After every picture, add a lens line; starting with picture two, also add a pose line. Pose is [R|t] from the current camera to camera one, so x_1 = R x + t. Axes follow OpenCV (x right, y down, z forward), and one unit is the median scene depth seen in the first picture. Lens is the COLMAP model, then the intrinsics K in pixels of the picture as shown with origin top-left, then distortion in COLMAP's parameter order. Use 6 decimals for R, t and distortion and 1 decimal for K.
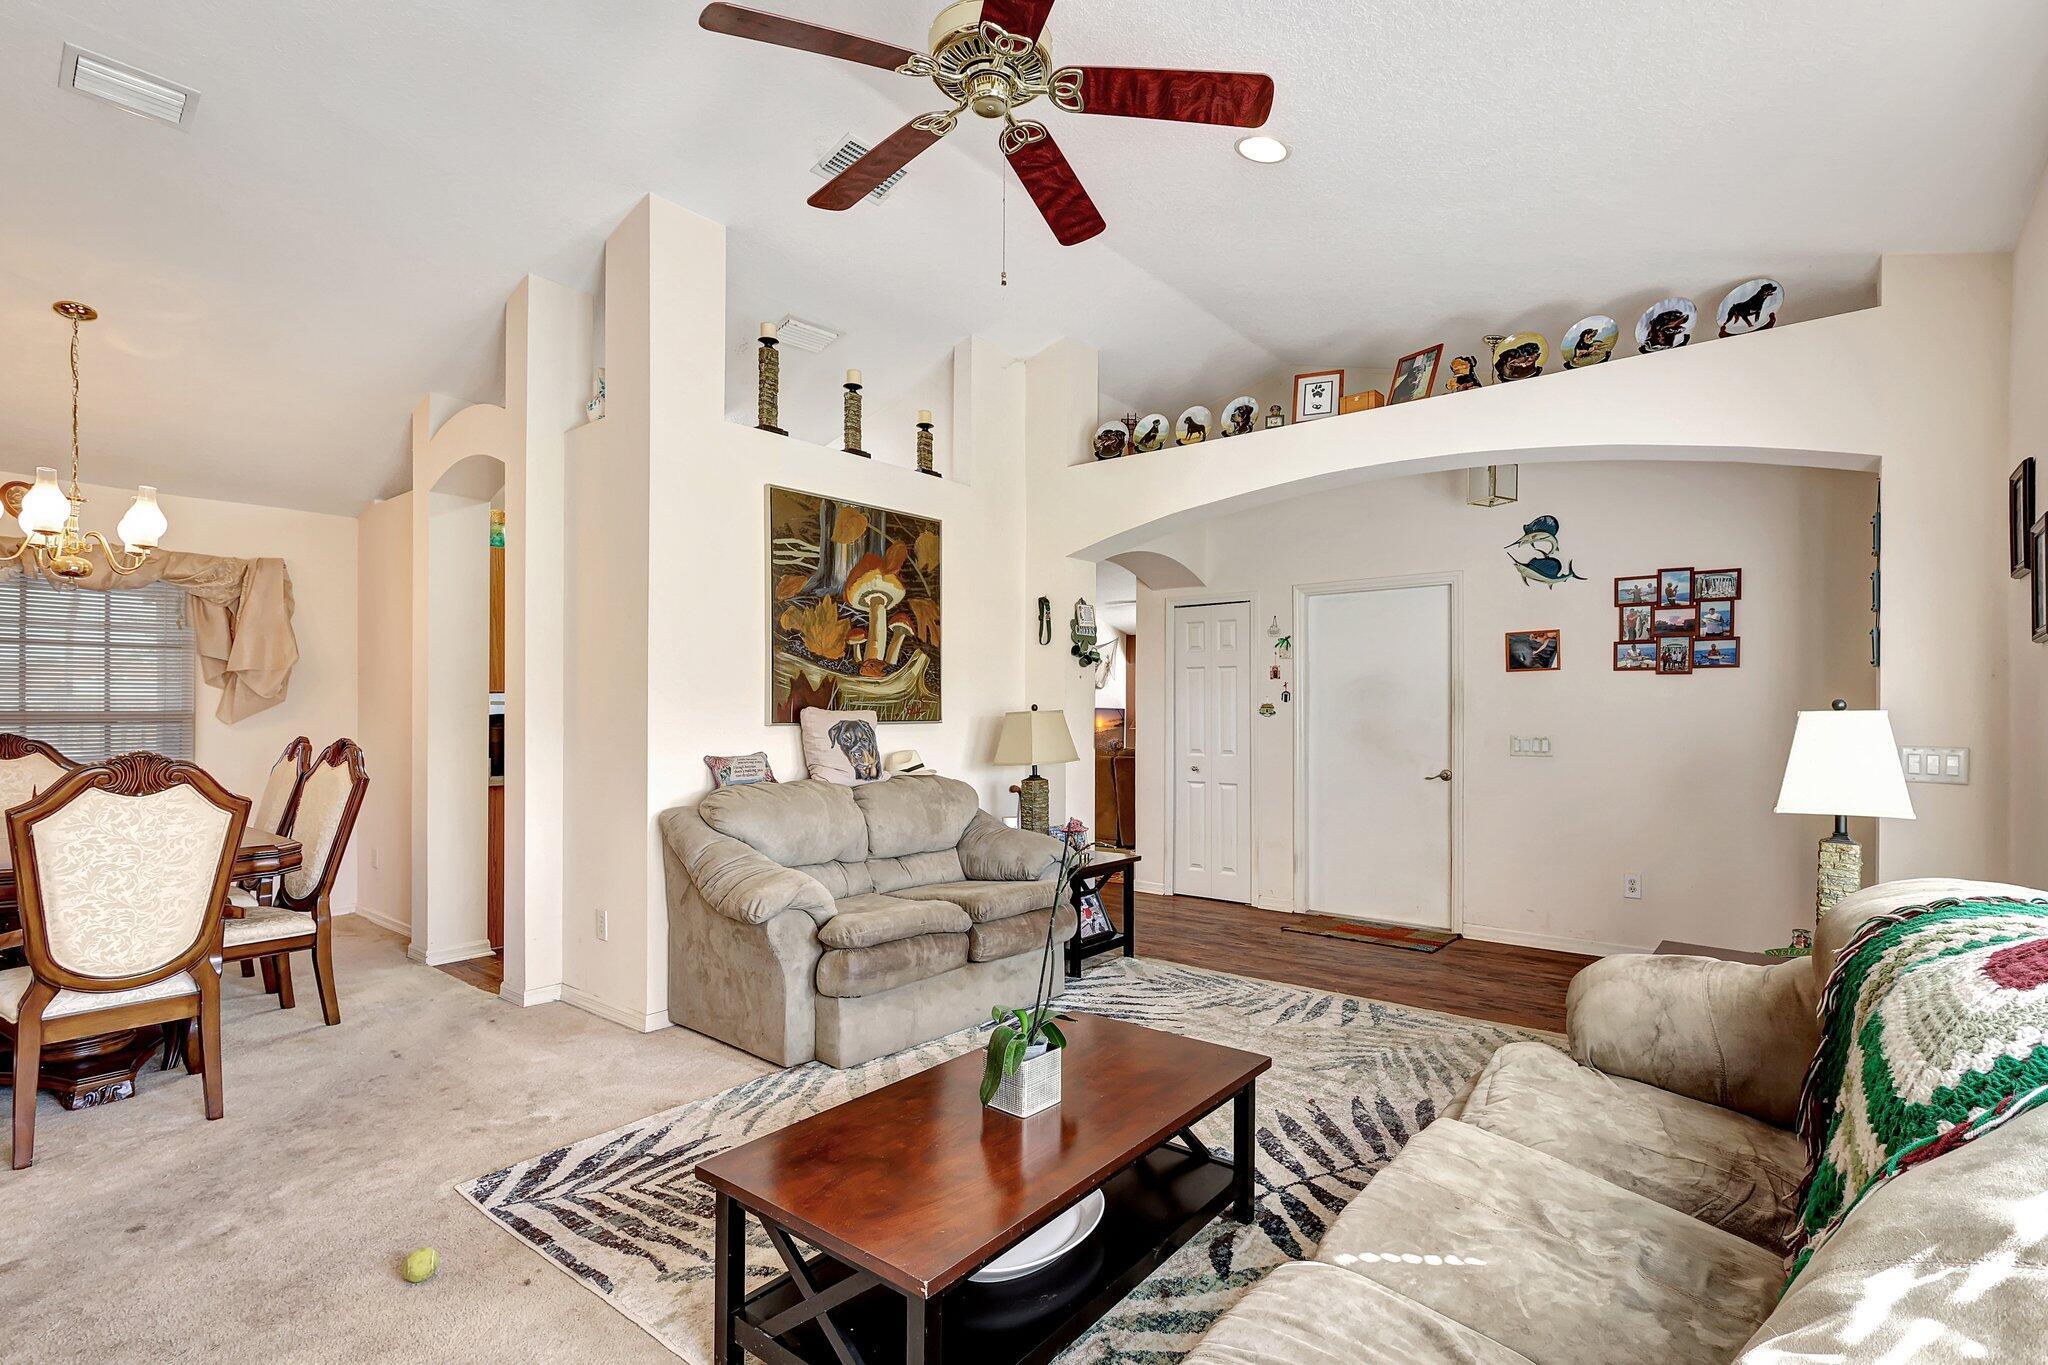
lens RADIAL K [[971.8, 0, 1032.6], [0, 971.8, 693.6], [0, 0, 1]] dist [-0.003896, 0.001577]
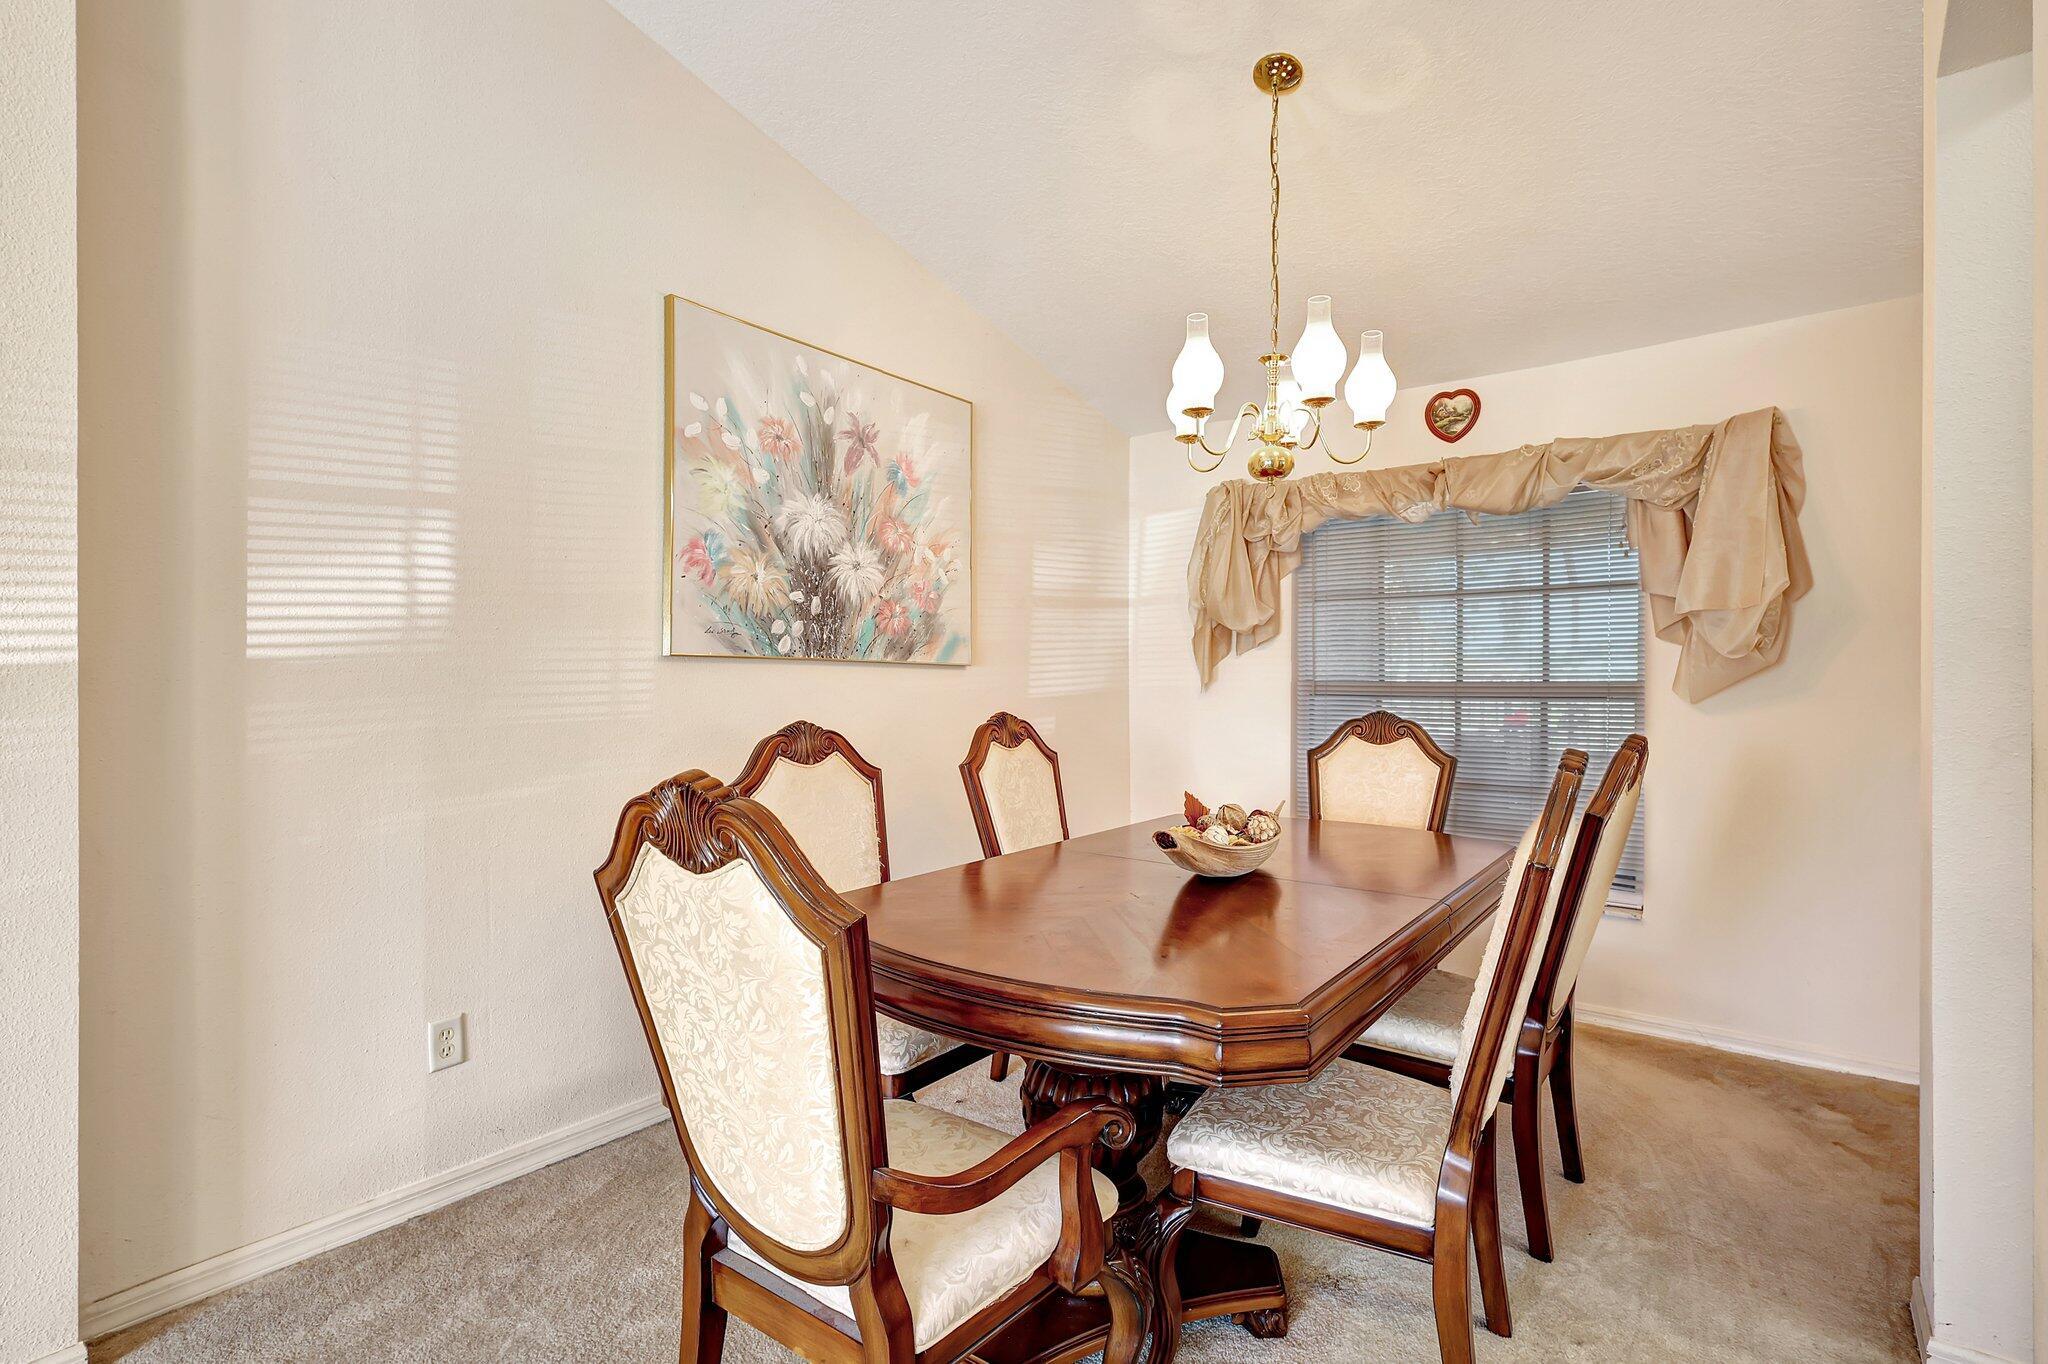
lens RADIAL K [[971.8, 0, 1030.5], [0, 971.8, 688.1], [0, 0, 1]] dist [-0.003896, 0.001577]
pose [[0.038796, -0.001949, -0.999245, -0.248371], [0.025796, 0.999667, -0.000948, 0.012869], [0.998914, -0.025740, 0.038834, 0.586493]]
